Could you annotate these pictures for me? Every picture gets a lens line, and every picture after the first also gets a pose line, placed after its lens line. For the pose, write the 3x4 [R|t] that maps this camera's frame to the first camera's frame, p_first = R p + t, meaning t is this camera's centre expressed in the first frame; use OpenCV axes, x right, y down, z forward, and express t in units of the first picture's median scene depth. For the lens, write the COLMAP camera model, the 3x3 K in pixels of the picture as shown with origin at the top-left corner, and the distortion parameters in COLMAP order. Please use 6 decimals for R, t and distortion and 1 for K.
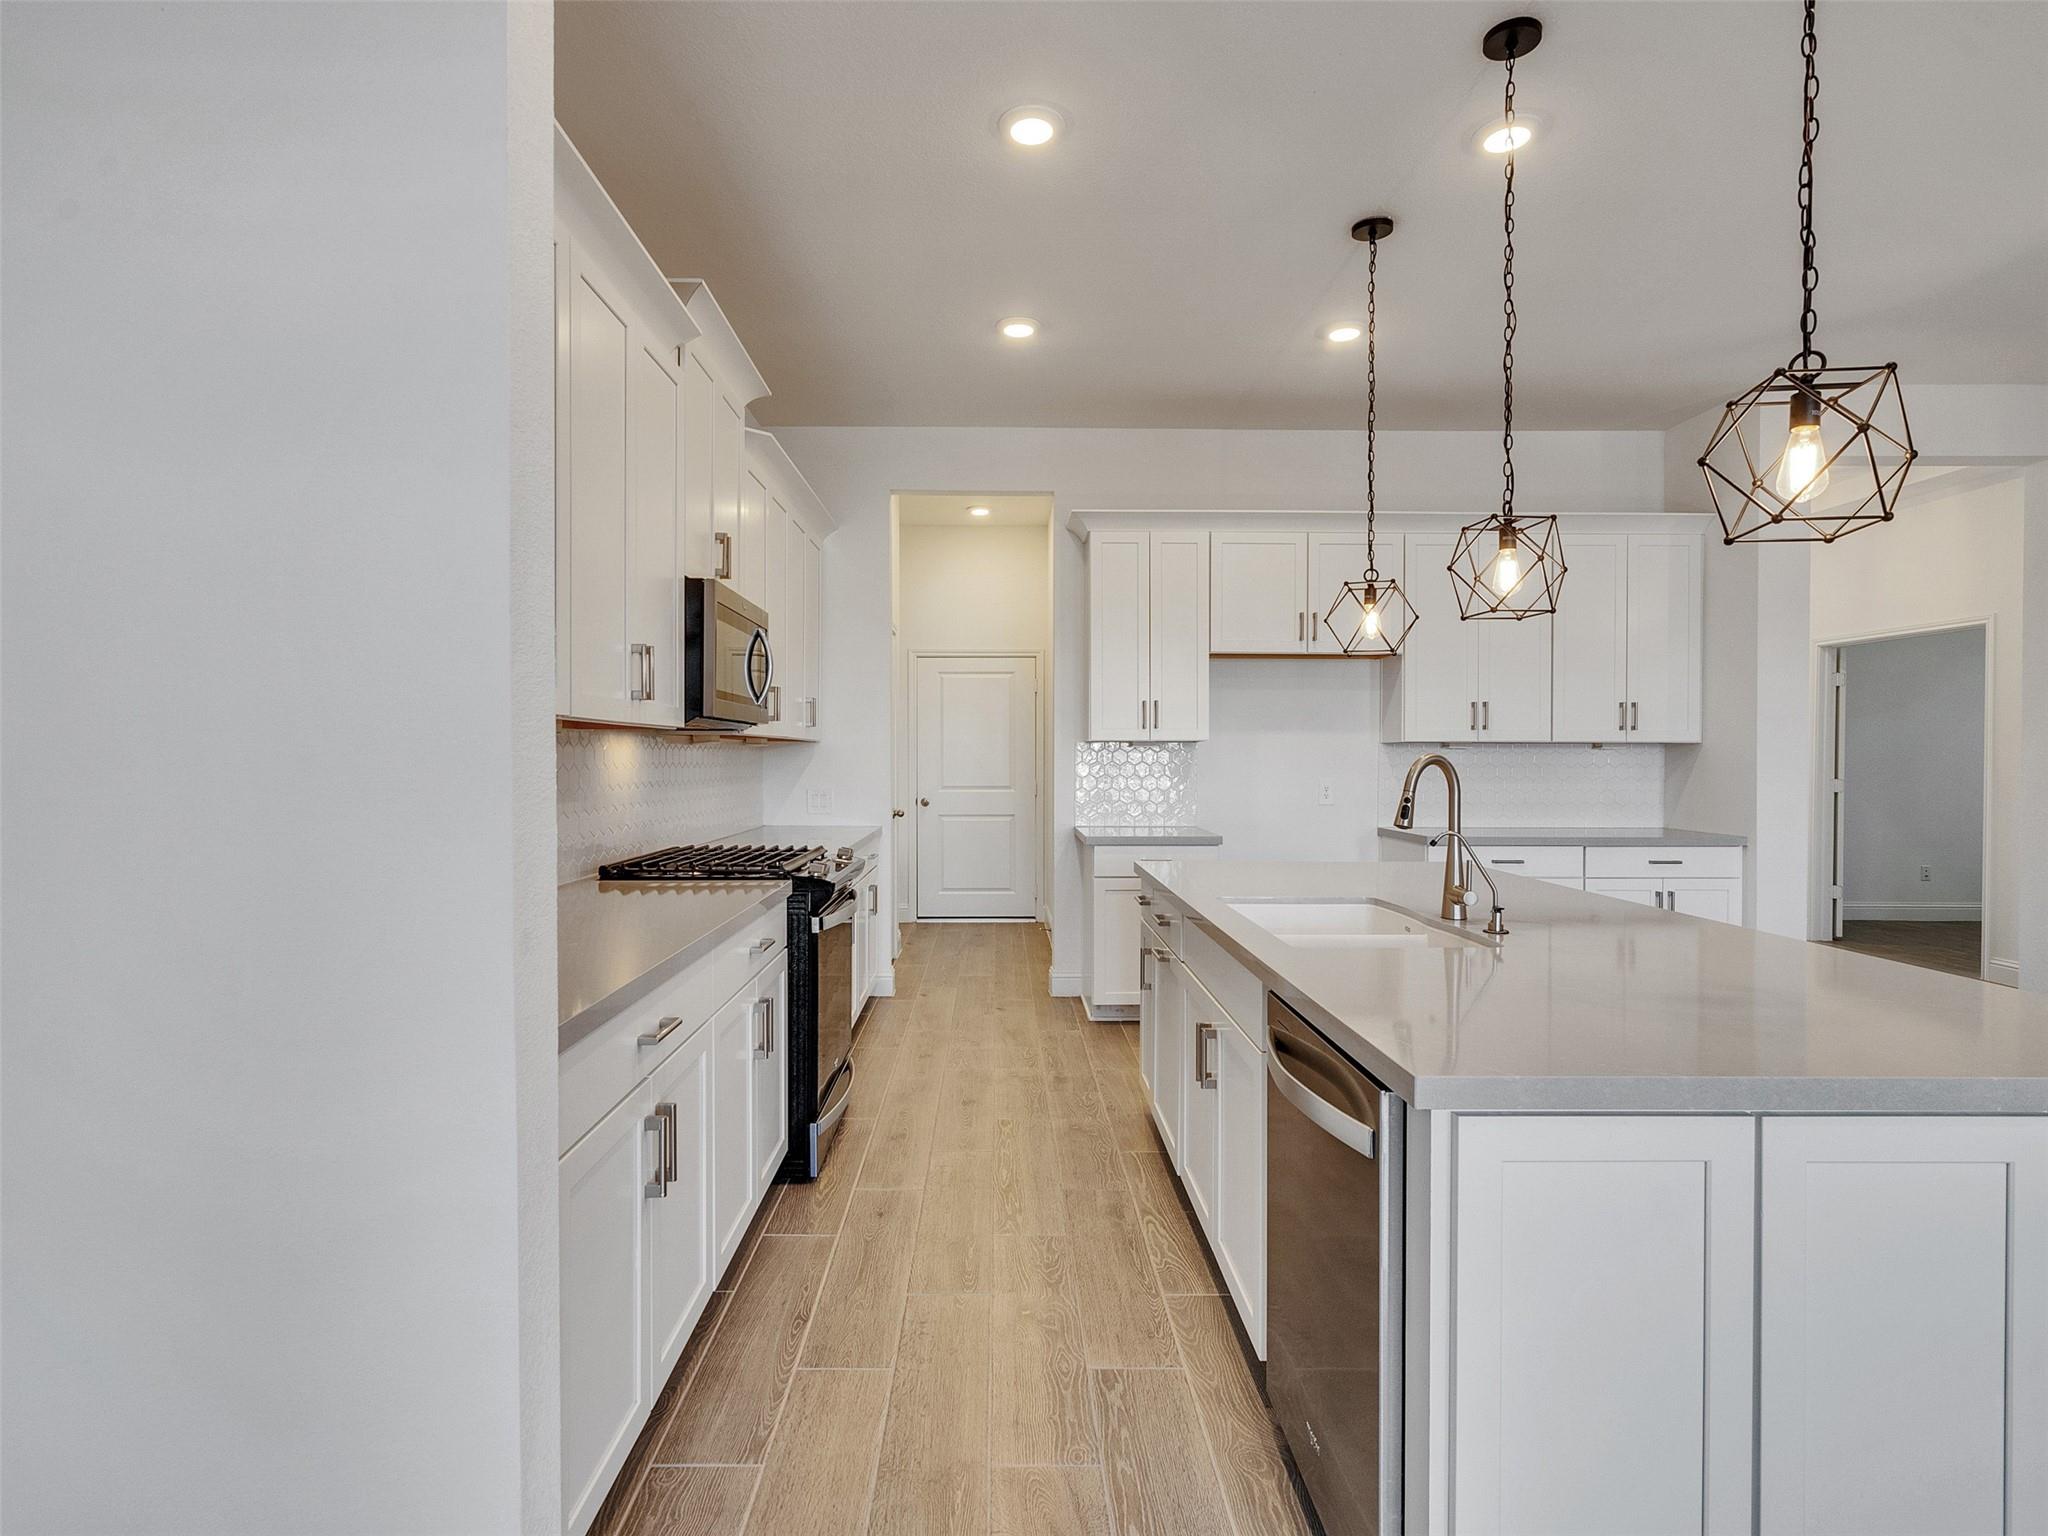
lens RADIAL K [[1046.6, 0, 1010.6], [0, 1046.6, 765.8], [0, 0, 1]] dist [-0.005708, 0.002936]
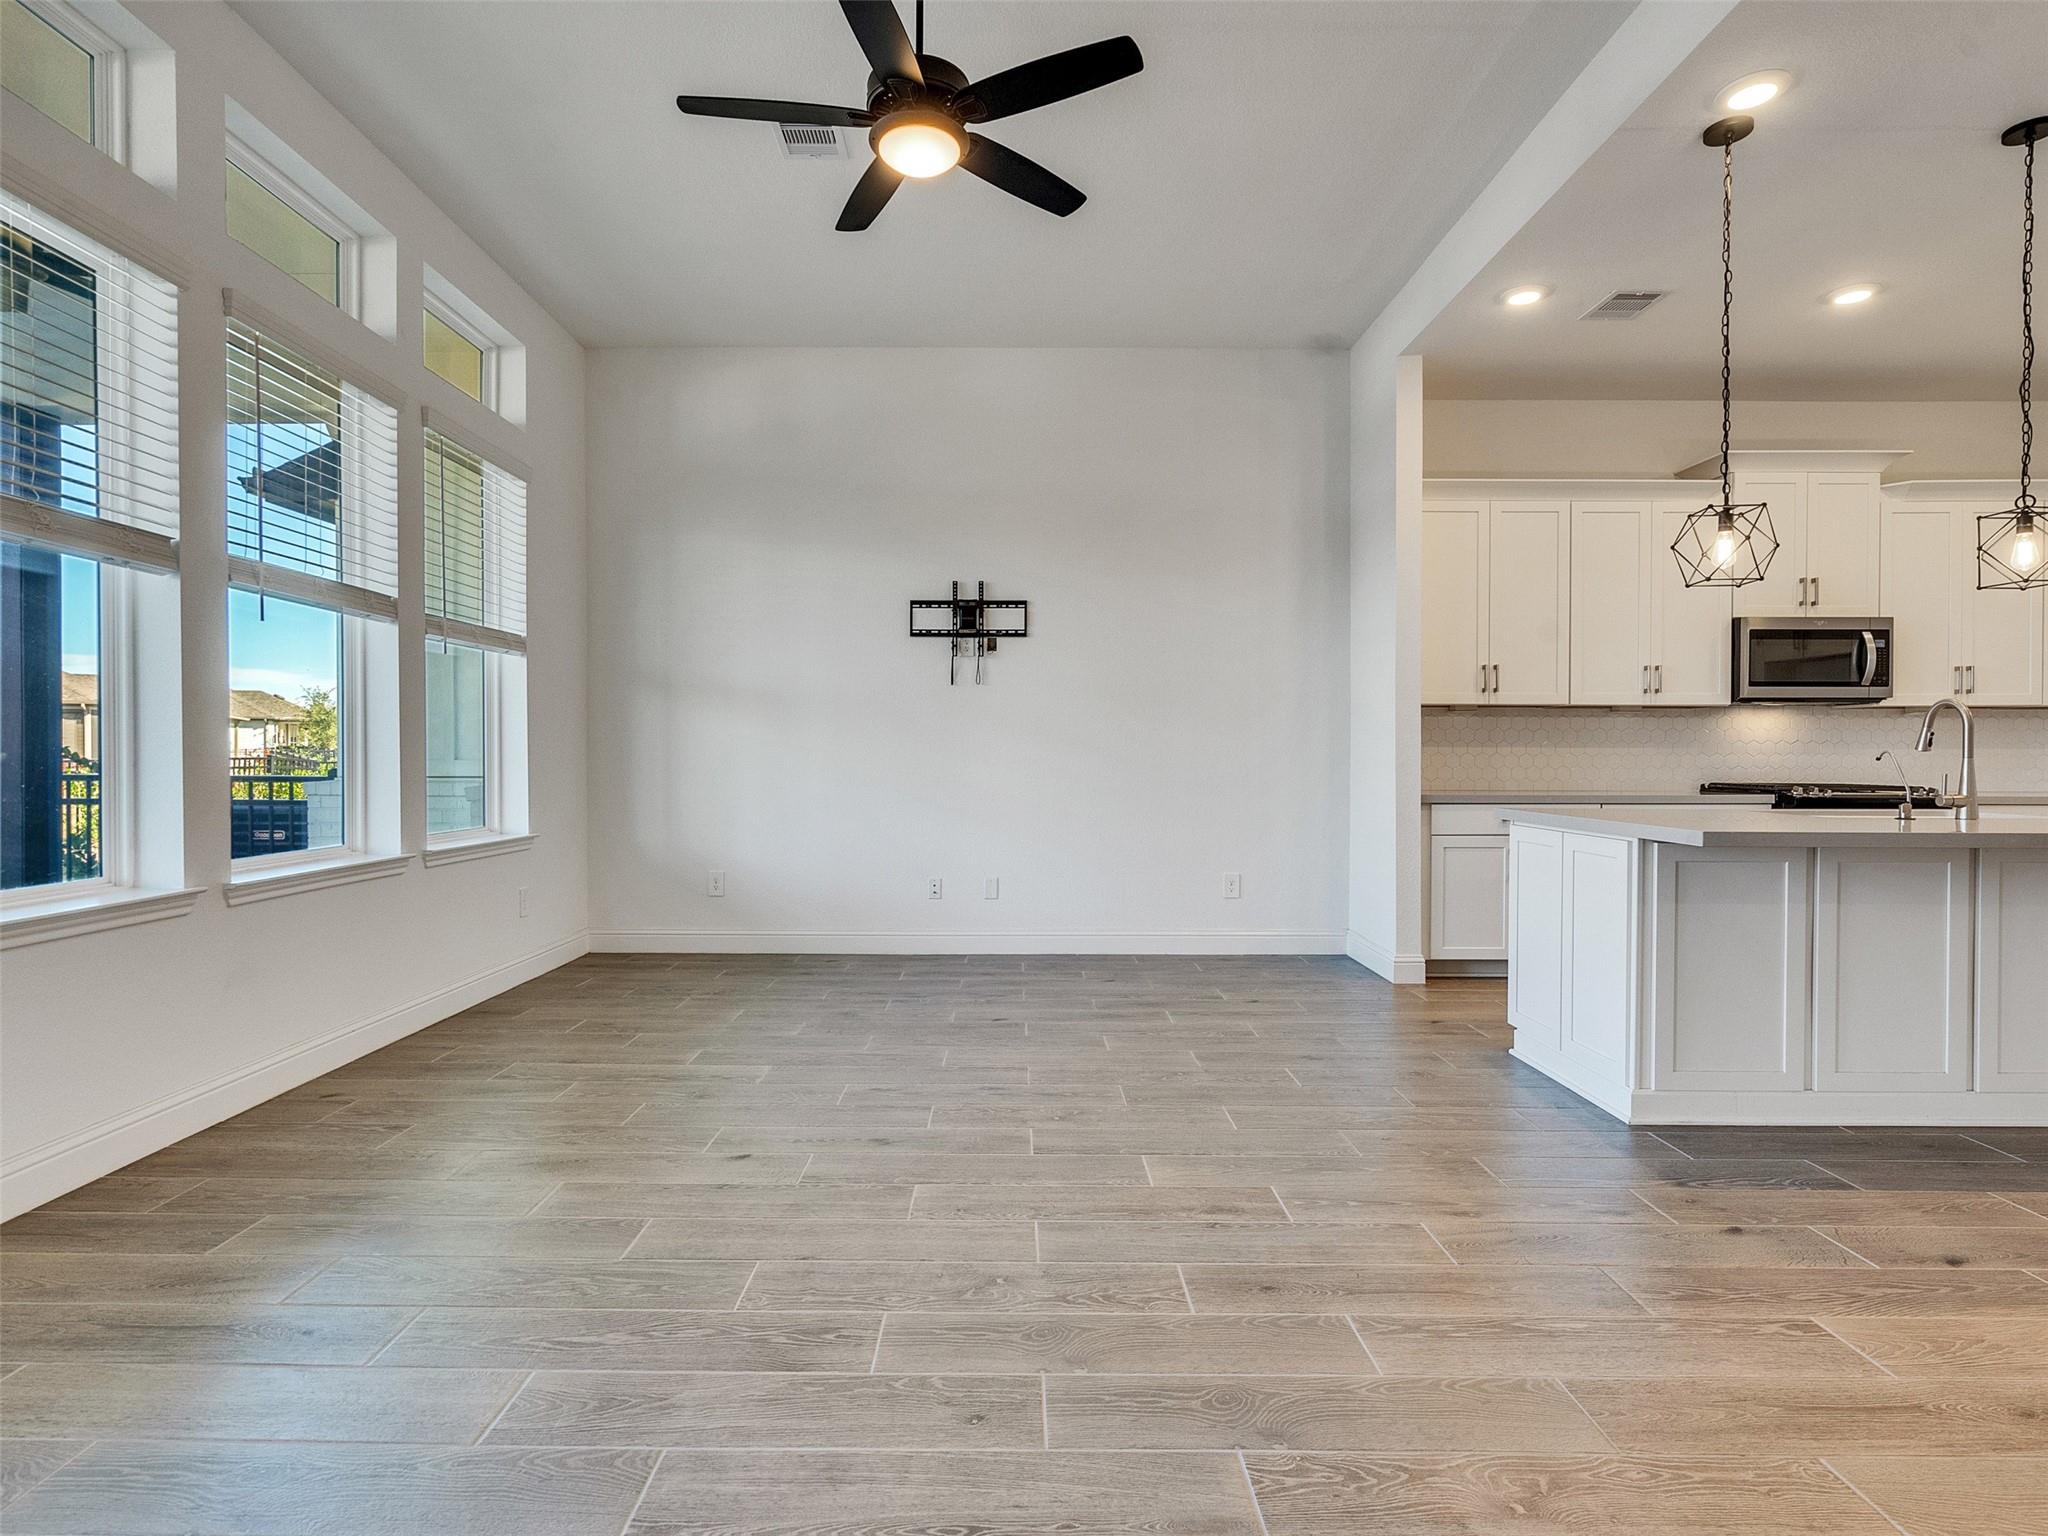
lens RADIAL K [[1045.1, 0, 1006.7], [0, 1045.1, 765.6], [0, 0, 1]] dist [-0.006032, 0.002939]
pose [[-0.021955, 0.007754, -0.999729, 0.899950], [-0.010848, 0.999909, 0.007994, 0.040037], [0.999700, 0.011021, -0.021869, -0.104934]]
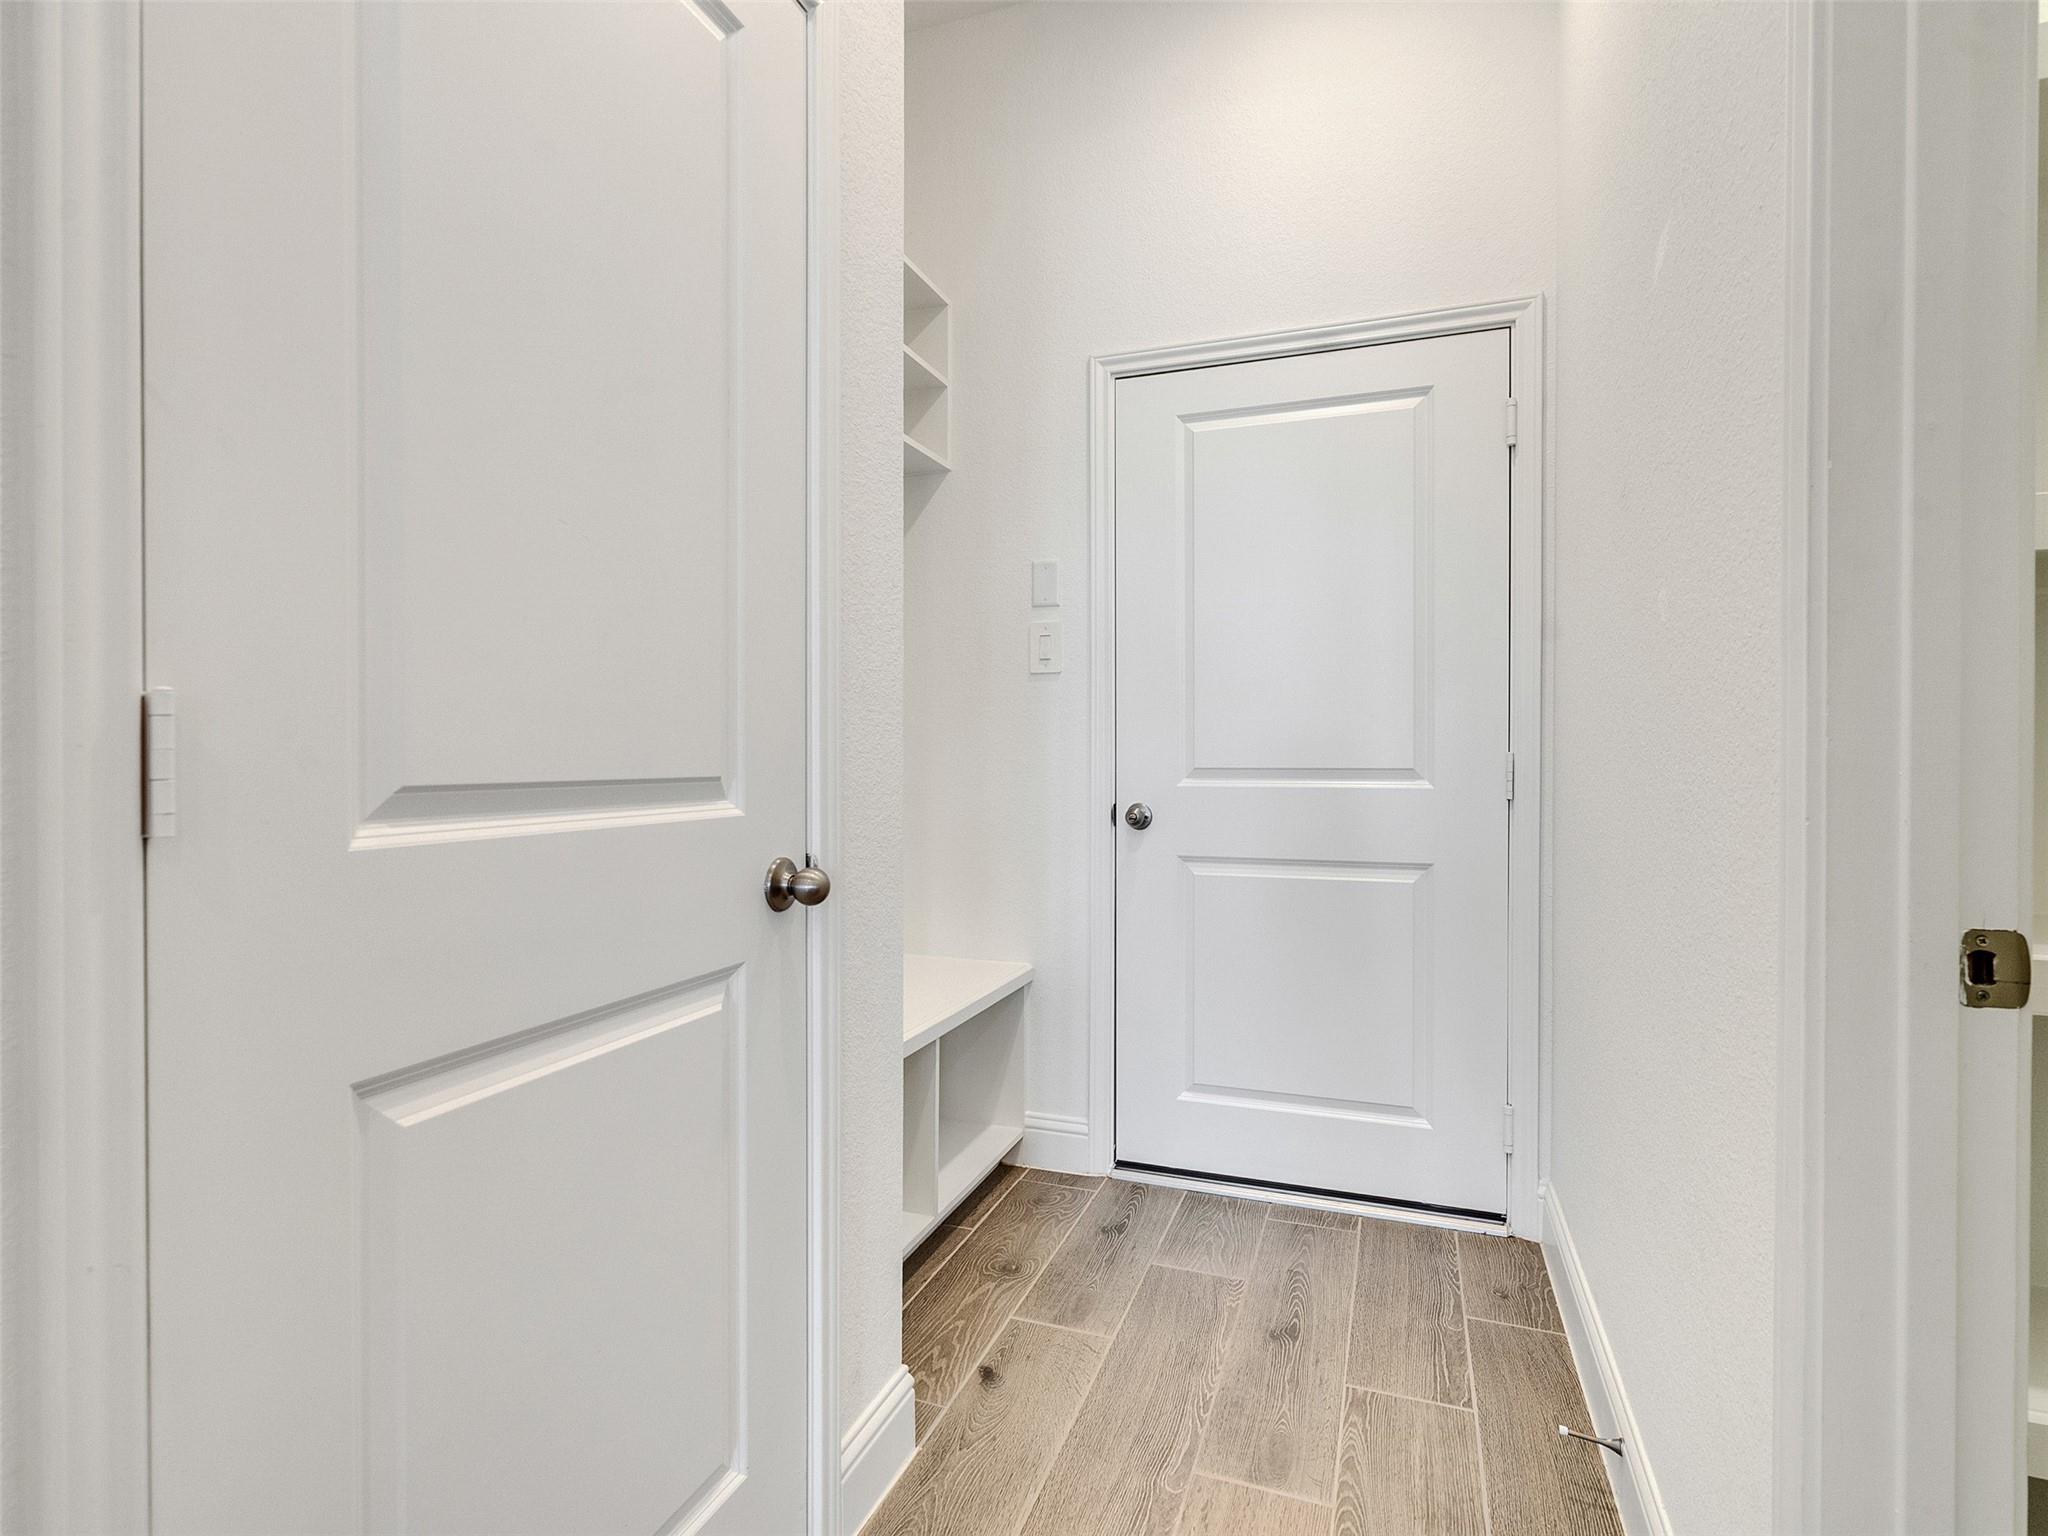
lens RADIAL K [[1046.6, 0, 1008.1], [0, 1046.6, 765.5], [0, 0, 1]] dist [-0.005708, 0.002936]
pose [[0.932722, 0.004923, -0.360563, -0.002040], [-0.005010, 0.999987, 0.000693, 0.029957], [0.360562, 0.001160, 0.932734, 1.090846]]
